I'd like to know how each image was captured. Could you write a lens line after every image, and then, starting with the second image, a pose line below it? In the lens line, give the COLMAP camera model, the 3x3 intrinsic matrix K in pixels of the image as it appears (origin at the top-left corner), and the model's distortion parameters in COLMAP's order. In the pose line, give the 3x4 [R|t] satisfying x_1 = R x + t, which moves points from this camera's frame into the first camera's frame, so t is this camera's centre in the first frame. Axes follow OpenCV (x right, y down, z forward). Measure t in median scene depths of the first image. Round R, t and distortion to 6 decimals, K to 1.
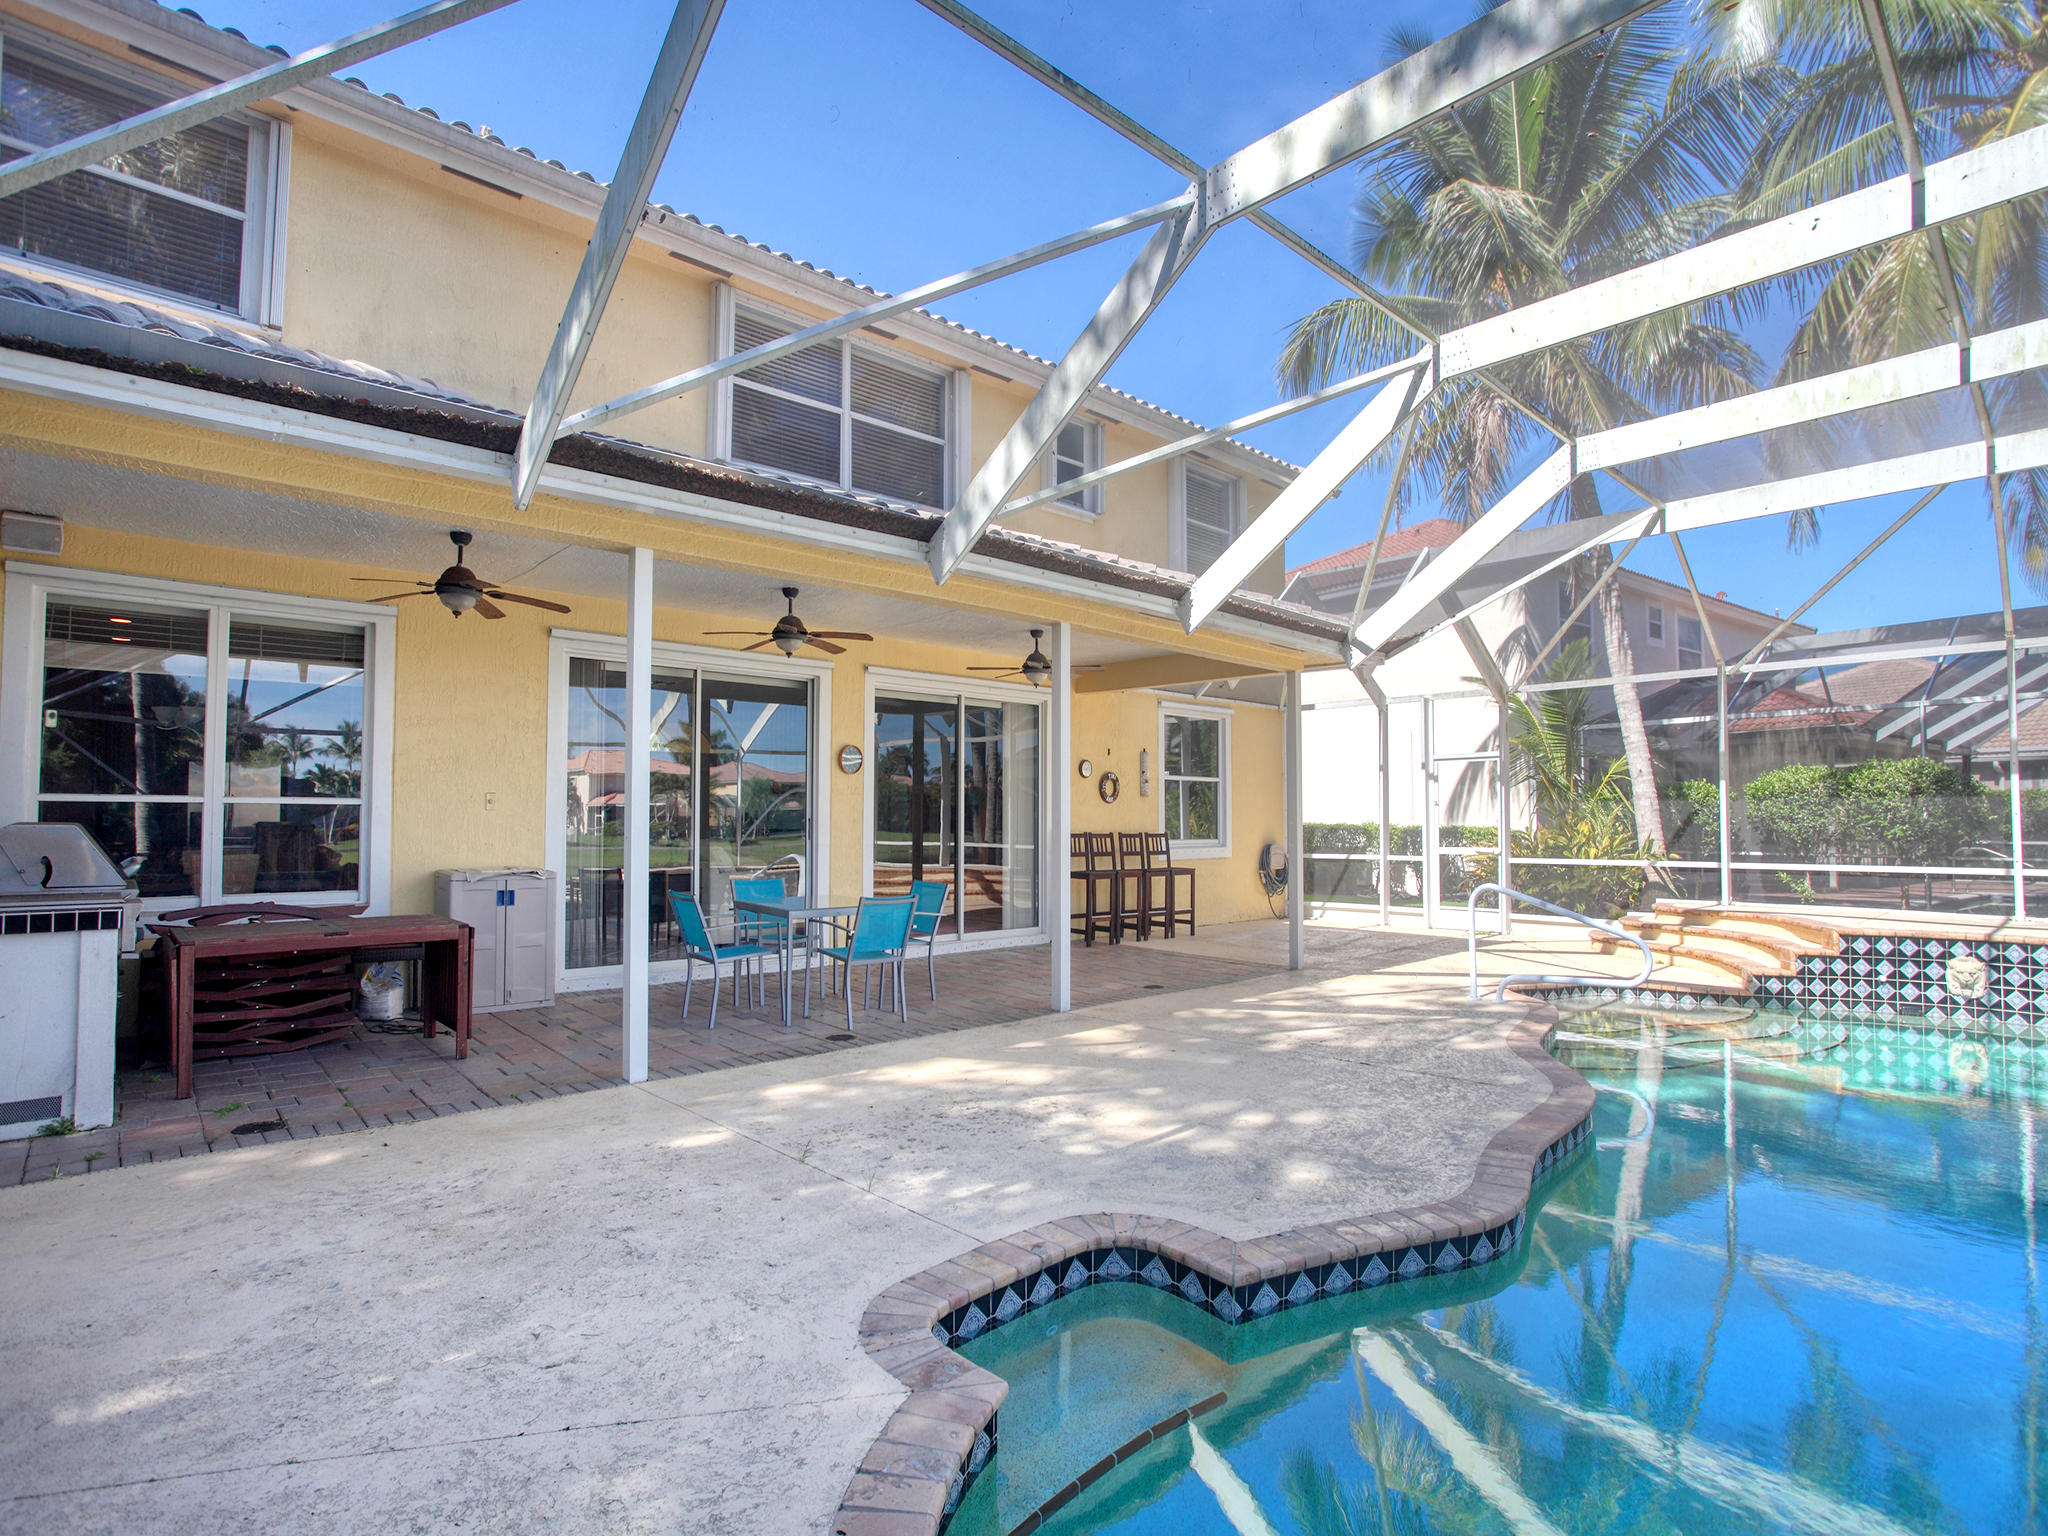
lens RADIAL K [[1025.3, 0, 1024.0], [0, 1025.3, 768.0], [0, 0, 1]] dist [-0.129100, 0.072869]
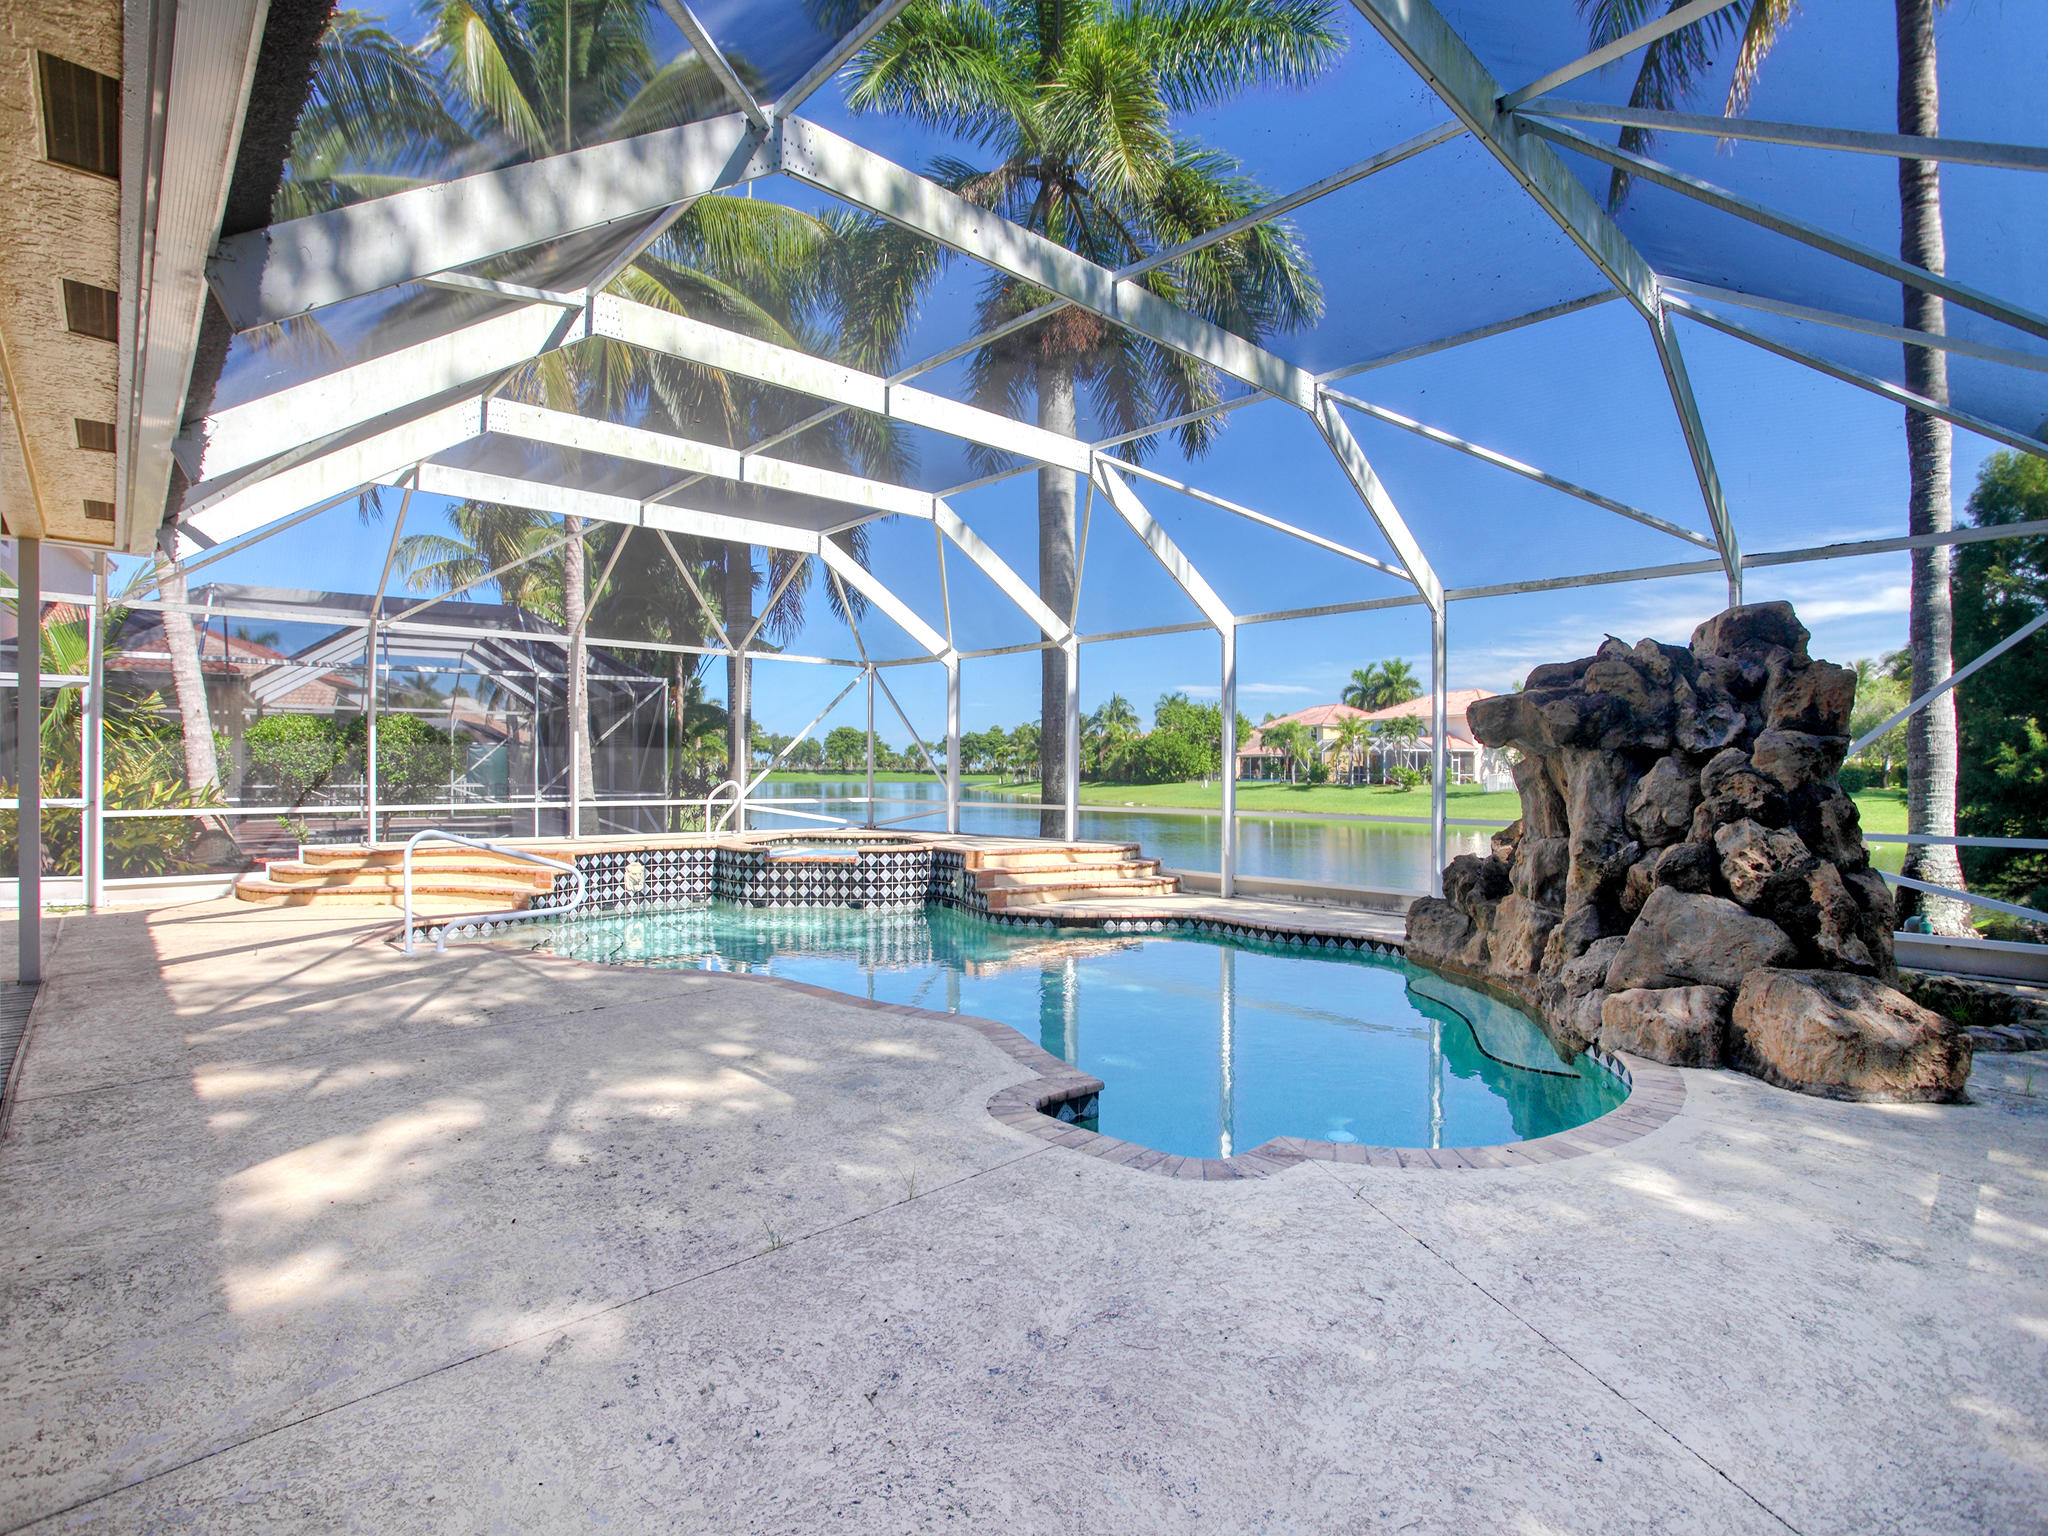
lens RADIAL K [[1001.3, 0, 1024.0], [0, 1001.3, 768.0], [0, 0, 1]] dist [-0.200947, 0.105309]
pose [[0.005869, 0.006665, 0.999961, -0.532733], [-0.057779, 0.998309, -0.006314, 0.038749], [-0.998312, -0.057739, 0.006244, 0.513548]]
